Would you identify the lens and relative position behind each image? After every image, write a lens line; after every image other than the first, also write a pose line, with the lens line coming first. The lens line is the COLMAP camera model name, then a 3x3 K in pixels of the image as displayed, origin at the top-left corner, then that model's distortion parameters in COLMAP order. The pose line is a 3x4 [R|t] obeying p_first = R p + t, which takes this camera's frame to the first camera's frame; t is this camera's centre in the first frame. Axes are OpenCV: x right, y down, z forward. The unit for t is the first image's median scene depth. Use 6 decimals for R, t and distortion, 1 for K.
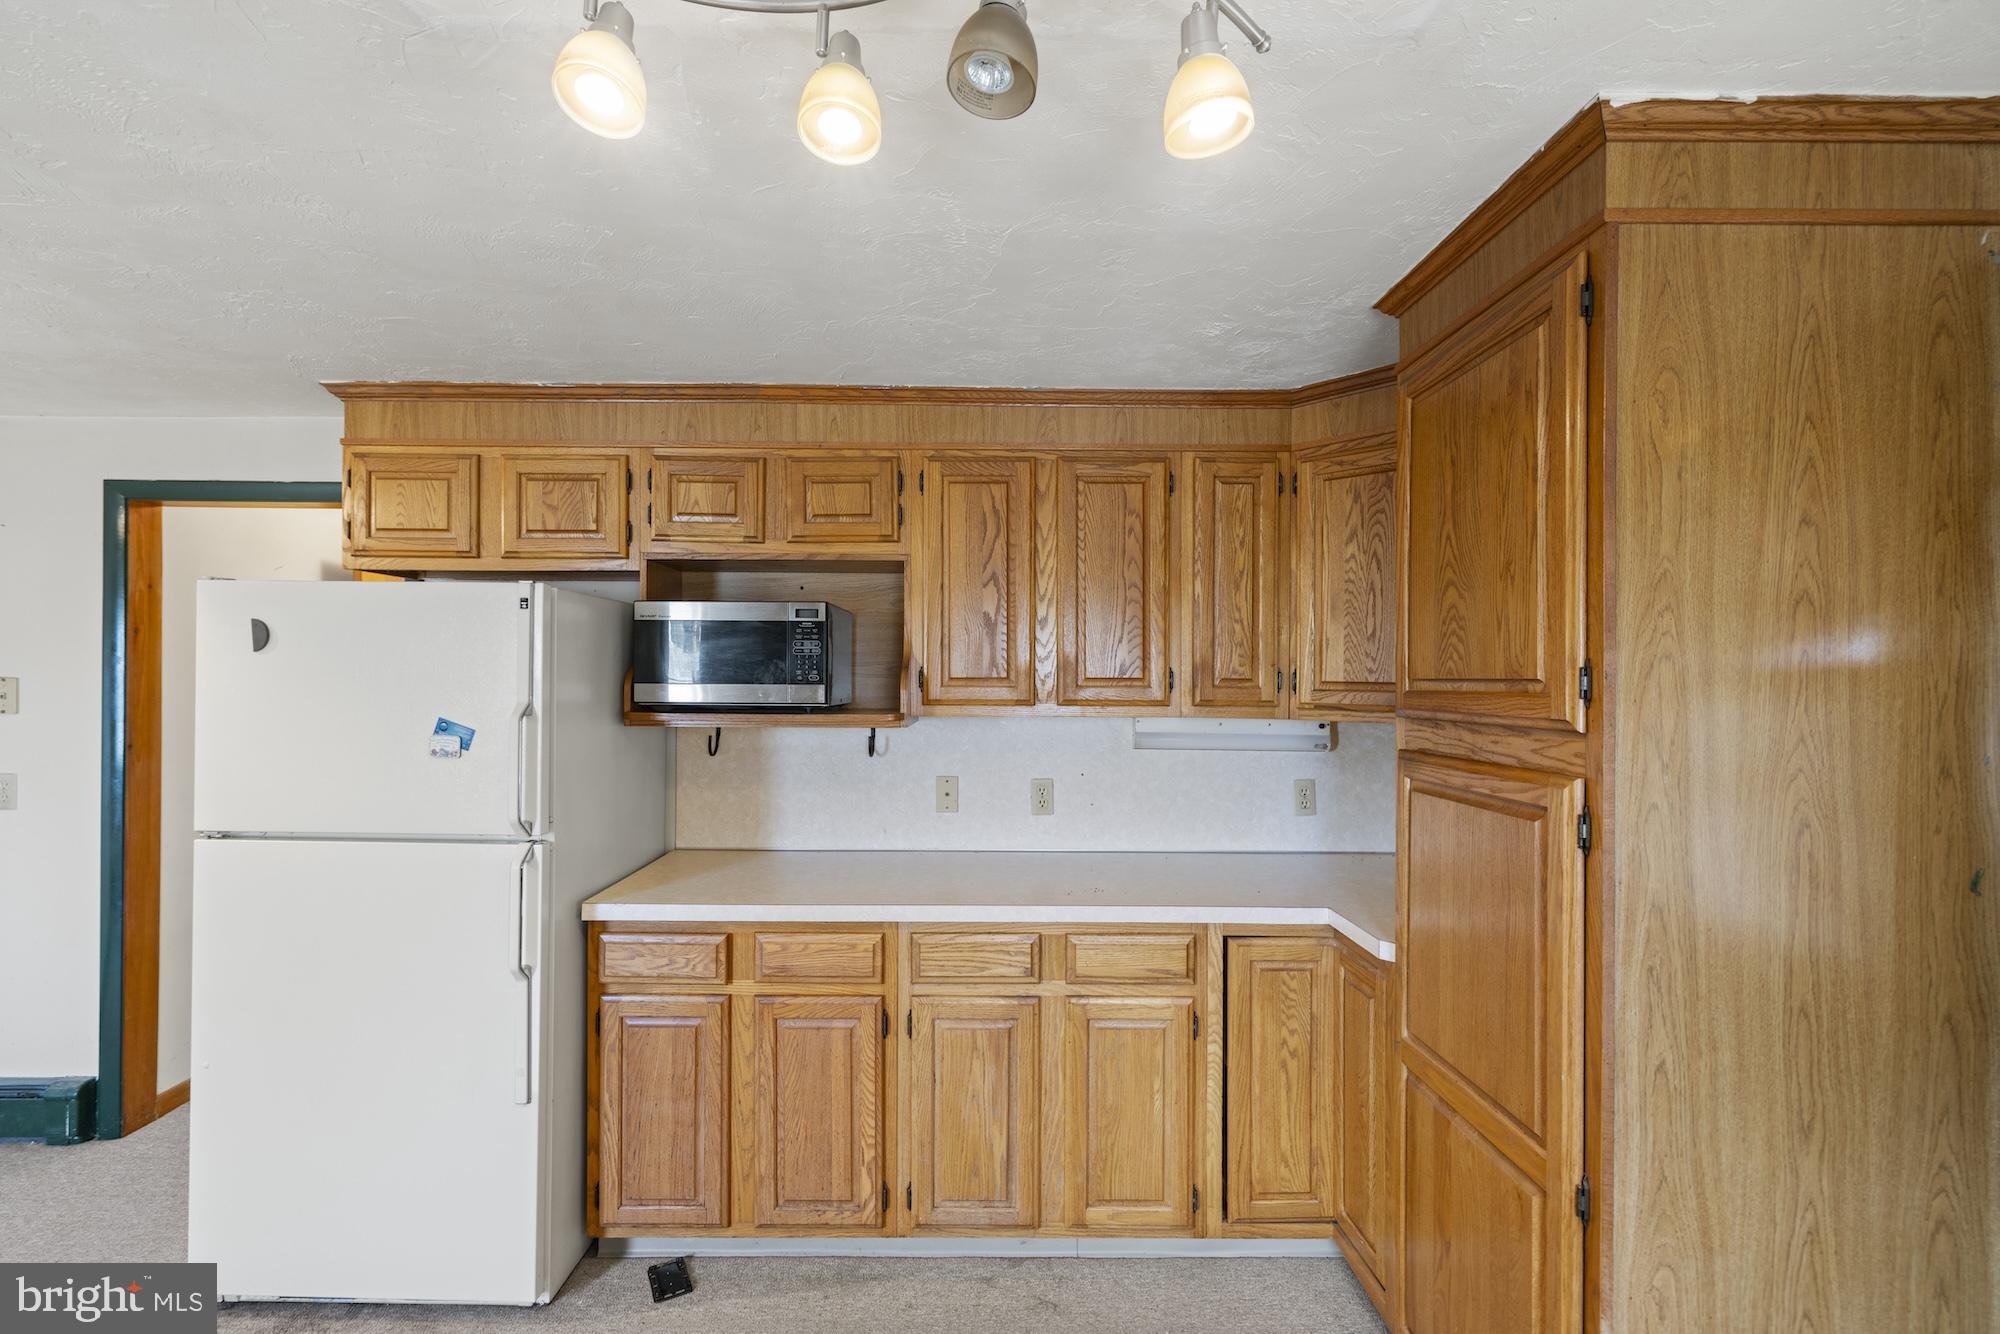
lens RADIAL K [[859.7, 0, 1007.3], [0, 859.7, 673.3], [0, 0, 1]] dist [0.008435, -0.002087]
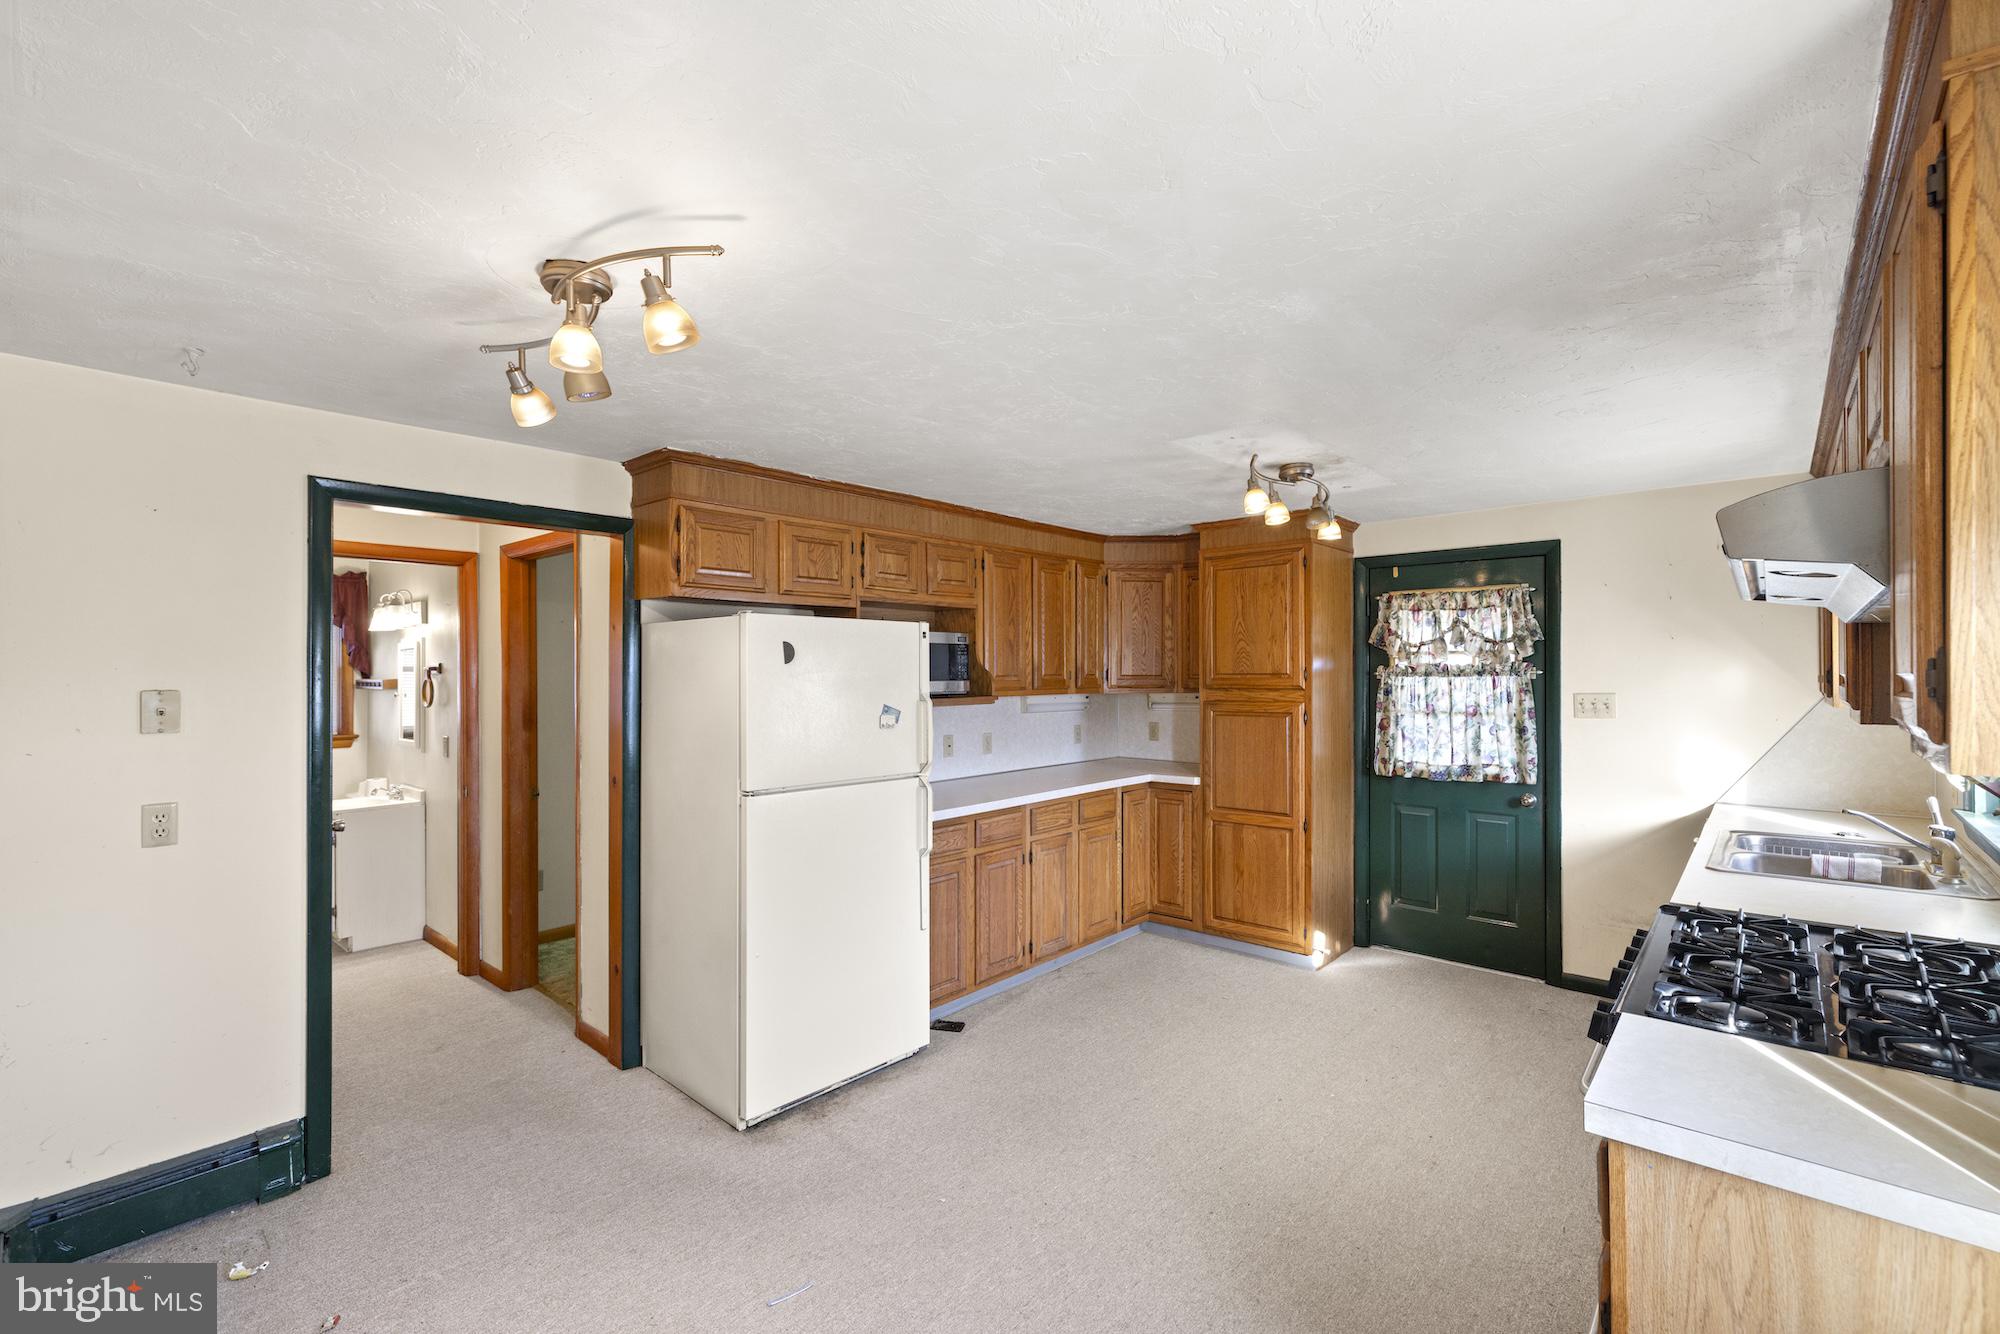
lens RADIAL K [[859.7, 0, 986.9], [0, 859.7, 664.1], [0, 0, 1]] dist [0.008435, -0.002087]
pose [[0.675570, -0.003459, 0.737287, -1.453824], [0.003861, 0.999992, 0.001154, -0.021146], [-0.737285, 0.002067, 0.675578, -0.200290]]
